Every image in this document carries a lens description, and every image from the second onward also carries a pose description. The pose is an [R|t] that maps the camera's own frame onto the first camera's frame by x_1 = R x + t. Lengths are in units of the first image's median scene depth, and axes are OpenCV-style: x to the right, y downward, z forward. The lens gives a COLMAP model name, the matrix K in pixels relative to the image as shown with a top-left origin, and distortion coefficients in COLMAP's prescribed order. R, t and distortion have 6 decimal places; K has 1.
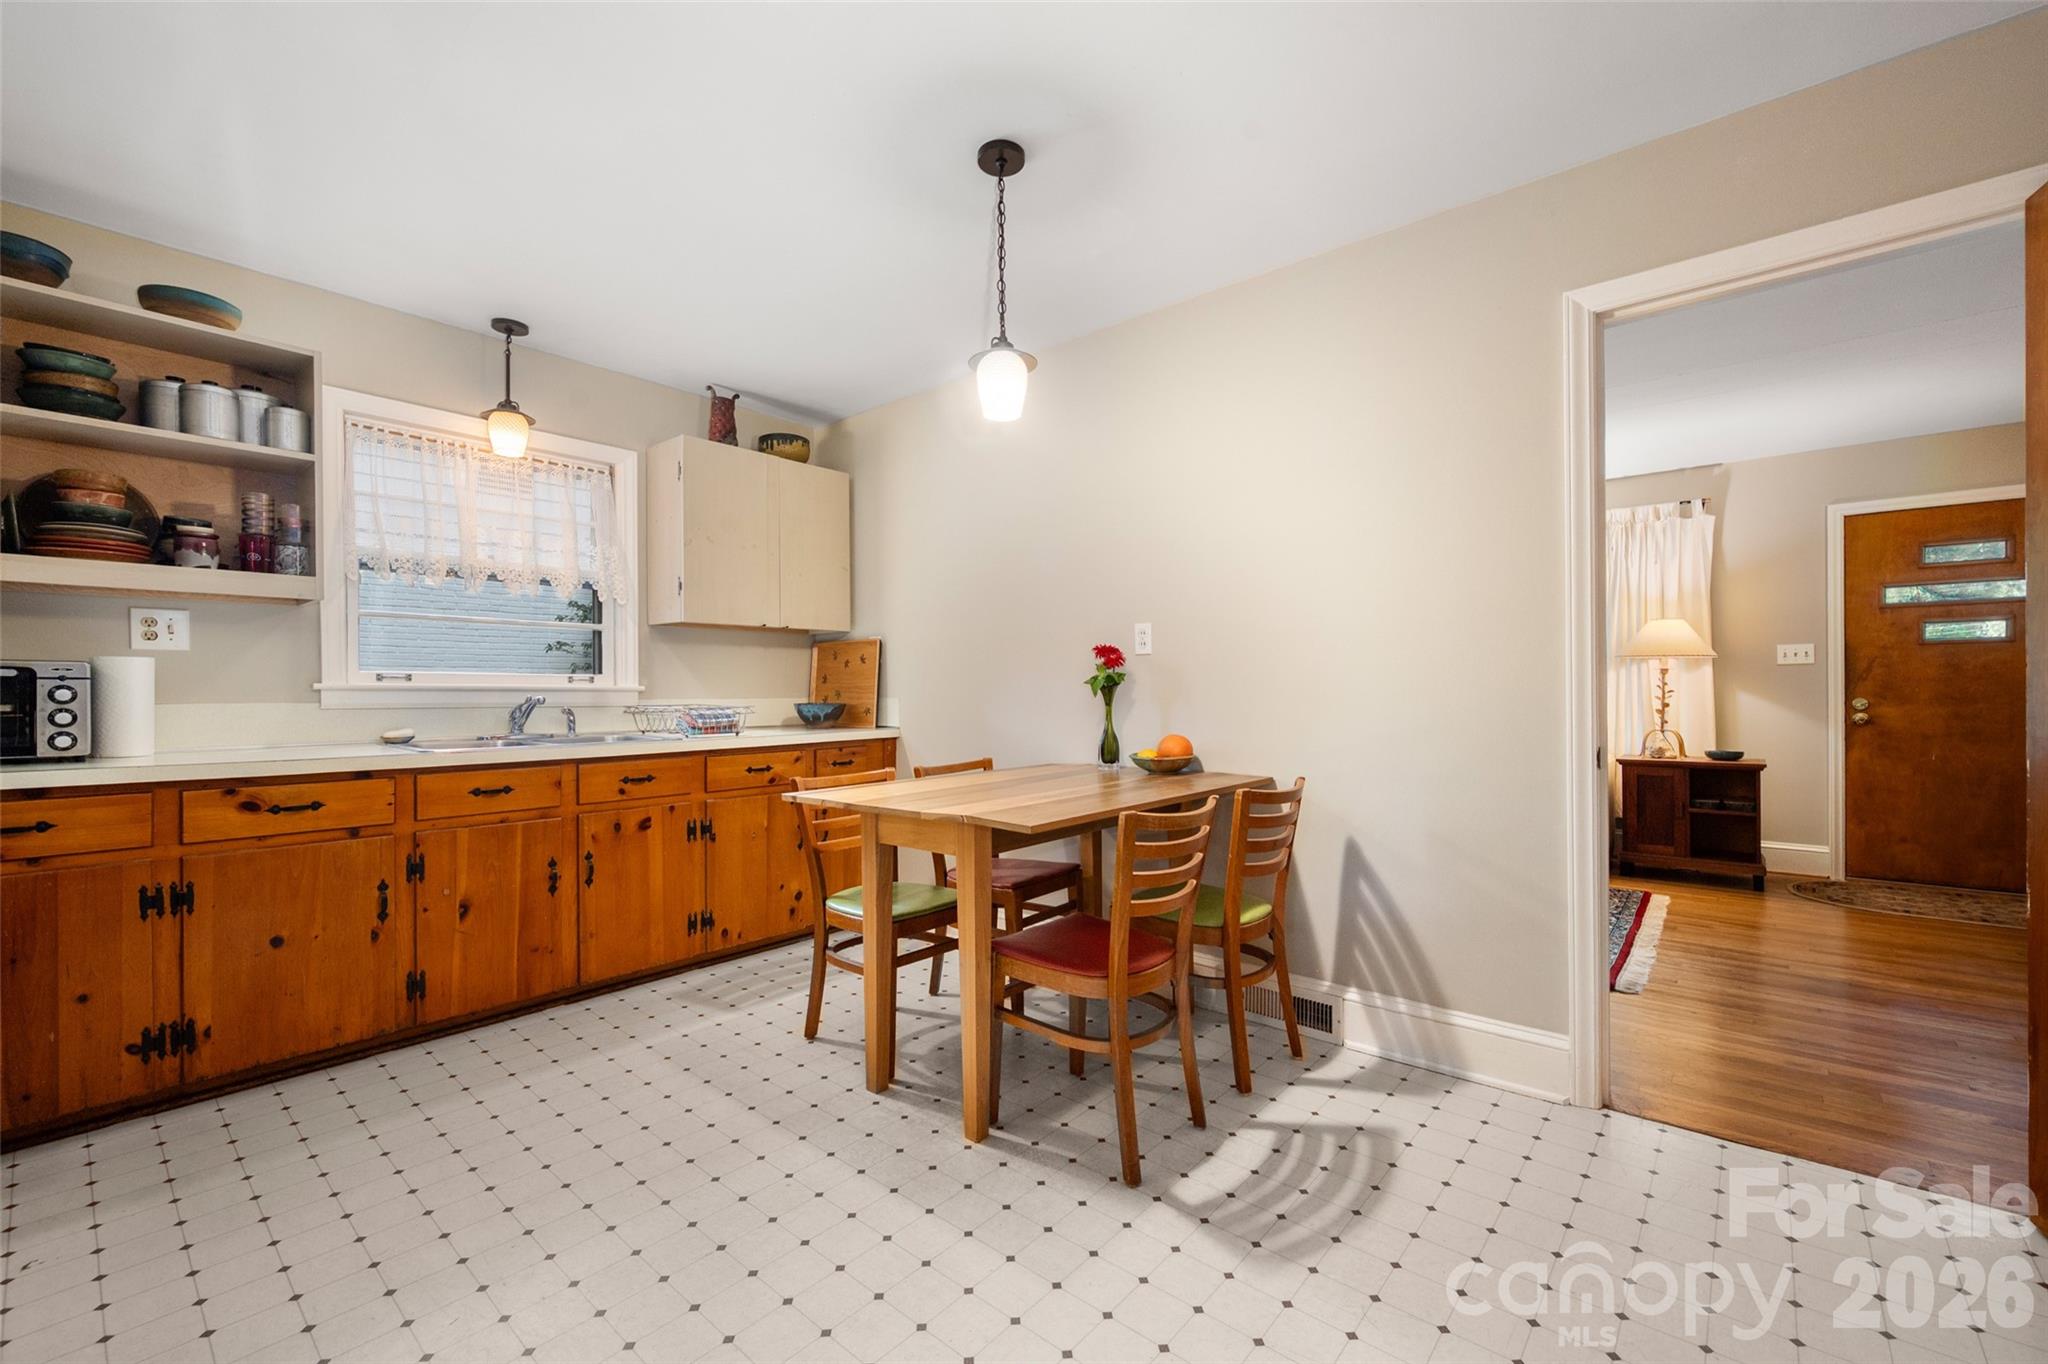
lens RADIAL K [[892.7, 0, 1014.4], [0, 892.7, 695.2], [0, 0, 1]] dist [0.000870, 0.000239]
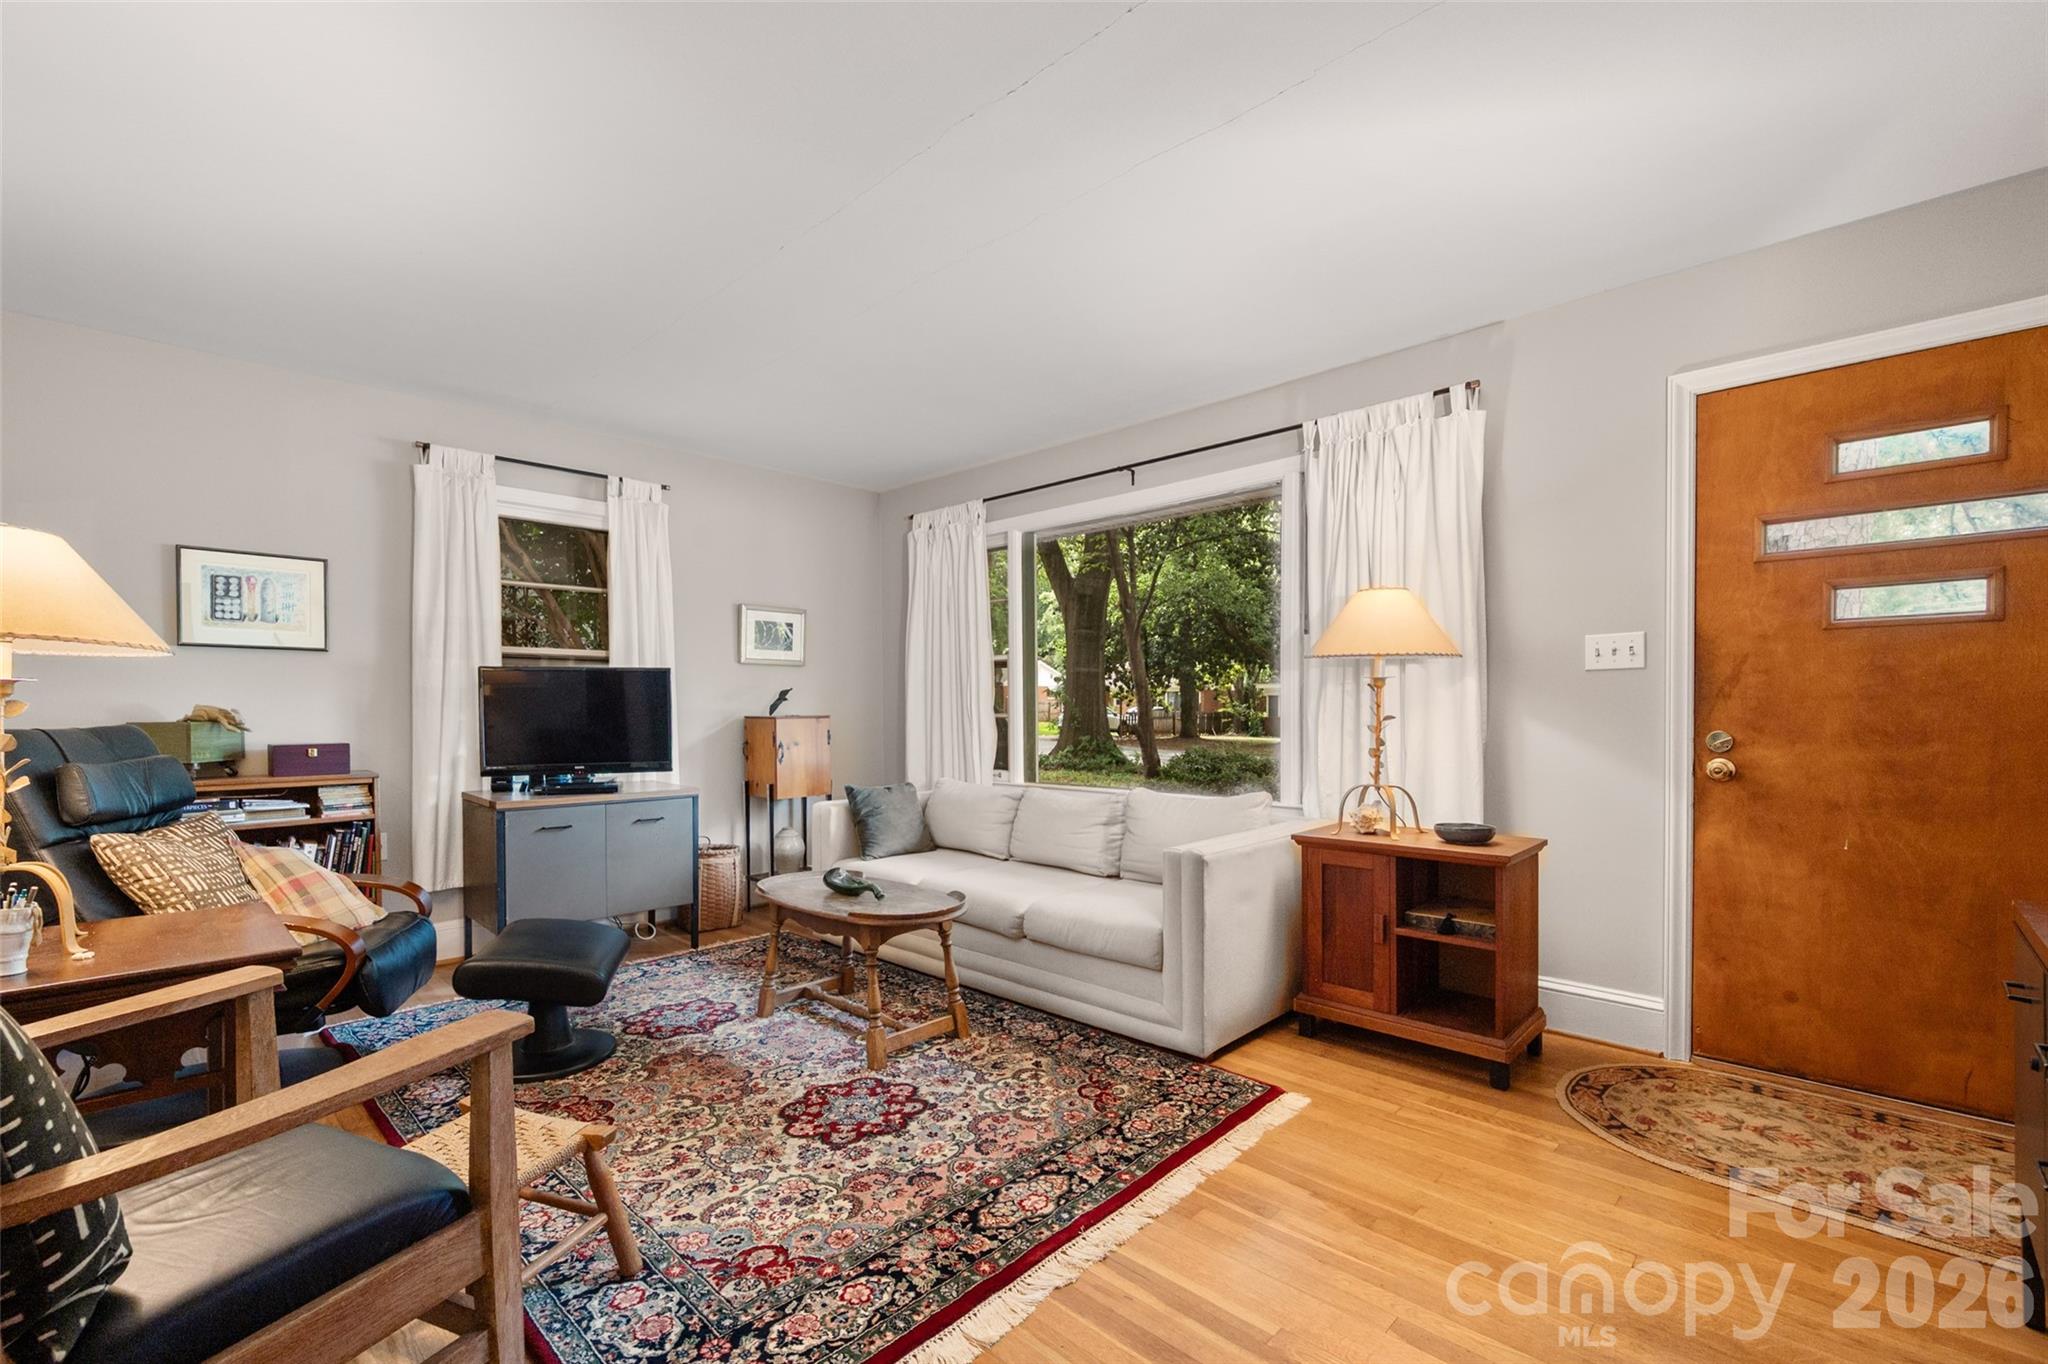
lens RADIAL K [[892.7, 0, 1049.1], [0, 892.7, 721.4], [0, 0, 1]] dist [0.000870, 0.000239]
pose [[0.996958, -0.003736, -0.077857, 0.585132], [0.005380, 0.999767, 0.020919, -0.016009], [0.077760, -0.021274, 0.996745, 0.429591]]
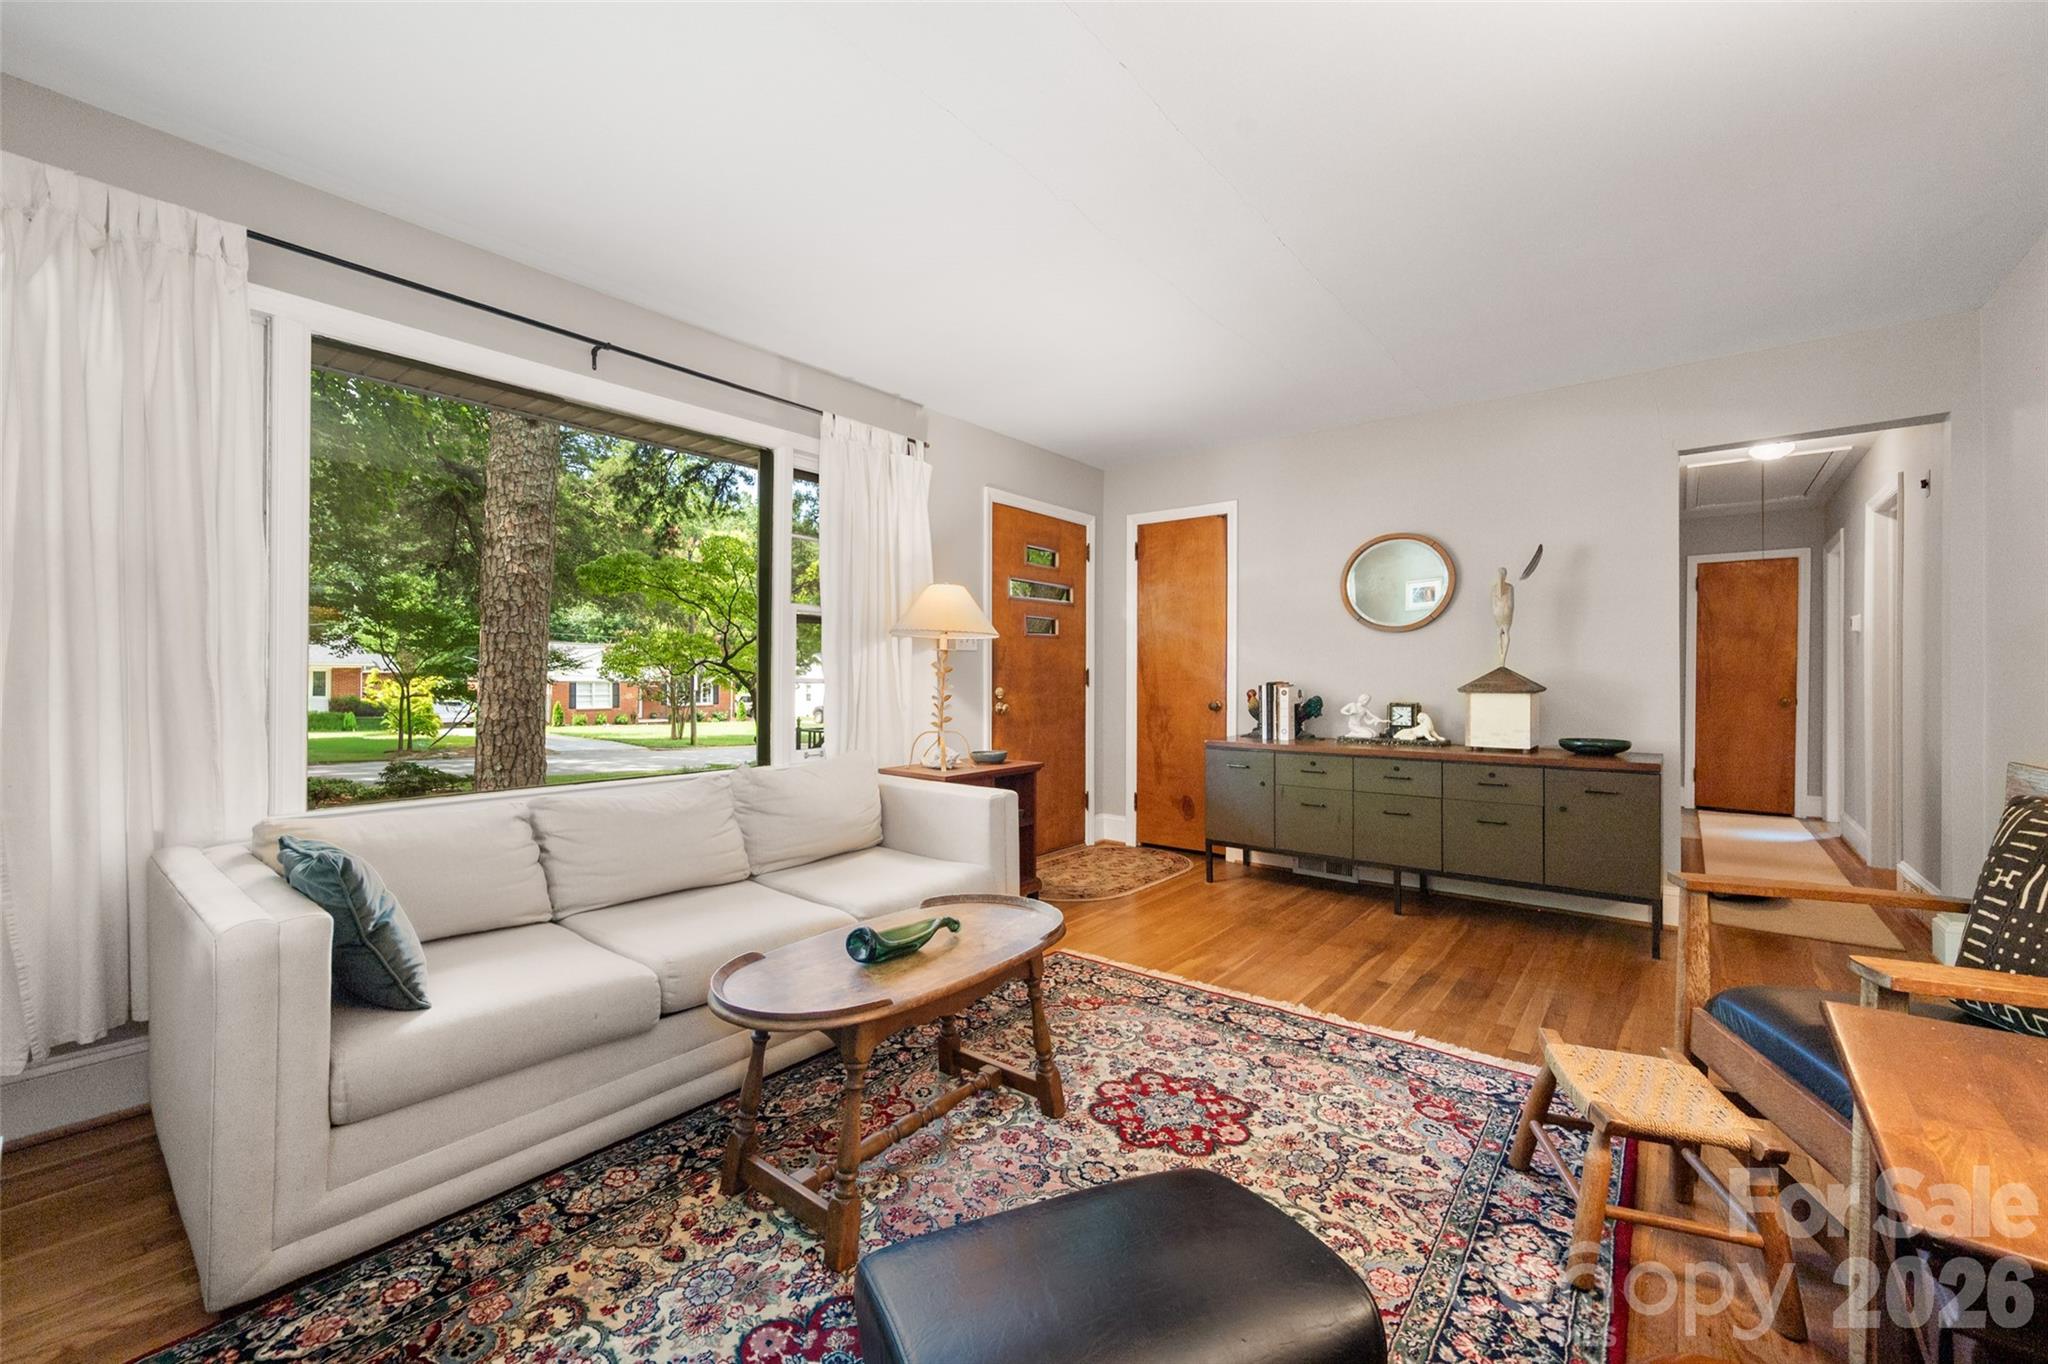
lens RADIAL K [[810.2, 0, 1017.1], [0, 810.2, 678.0], [0, 0, 1]] dist [-0.000383, -0.000252]
pose [[0.009030, -0.001013, 0.999959, 0.040218], [-0.006834, 0.999976, 0.001075, -0.008460], [-0.999936, -0.006843, 0.009023, 0.975387]]
